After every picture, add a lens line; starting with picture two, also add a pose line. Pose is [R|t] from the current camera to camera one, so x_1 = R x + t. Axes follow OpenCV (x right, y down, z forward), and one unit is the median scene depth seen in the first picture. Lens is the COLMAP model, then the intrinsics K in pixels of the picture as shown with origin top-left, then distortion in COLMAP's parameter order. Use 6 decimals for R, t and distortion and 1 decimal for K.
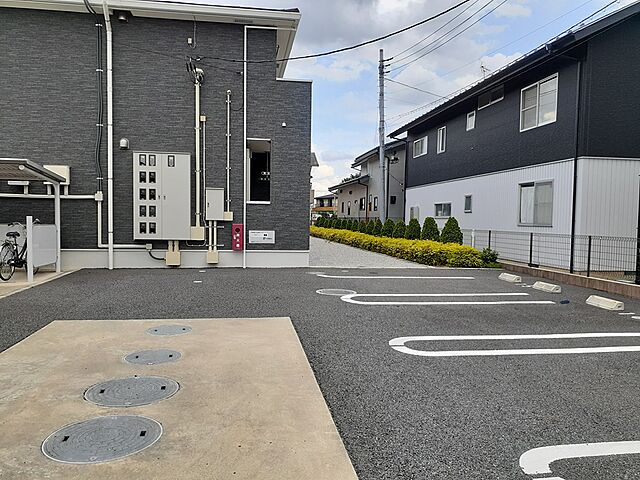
lens RADIAL K [[511.0, 0, 318.7], [0, 511.0, 243.7], [0, 0, 1]] dist [0.030735, -0.027342]
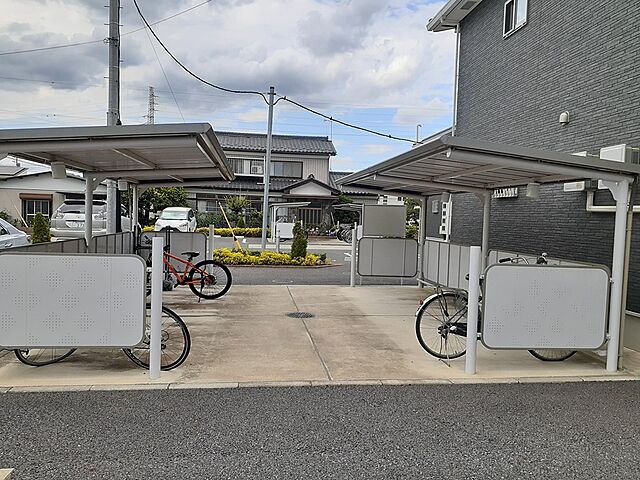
lens RADIAL K [[511.0, 0, 315.4], [0, 511.0, 243.1], [0, 0, 1]] dist [0.030735, -0.027342]
pose [[-0.042030, 0.035771, -0.998476, -0.031379], [-0.085082, 0.995601, 0.039249, -0.049883], [0.995487, 0.086602, -0.038802, 0.684588]]
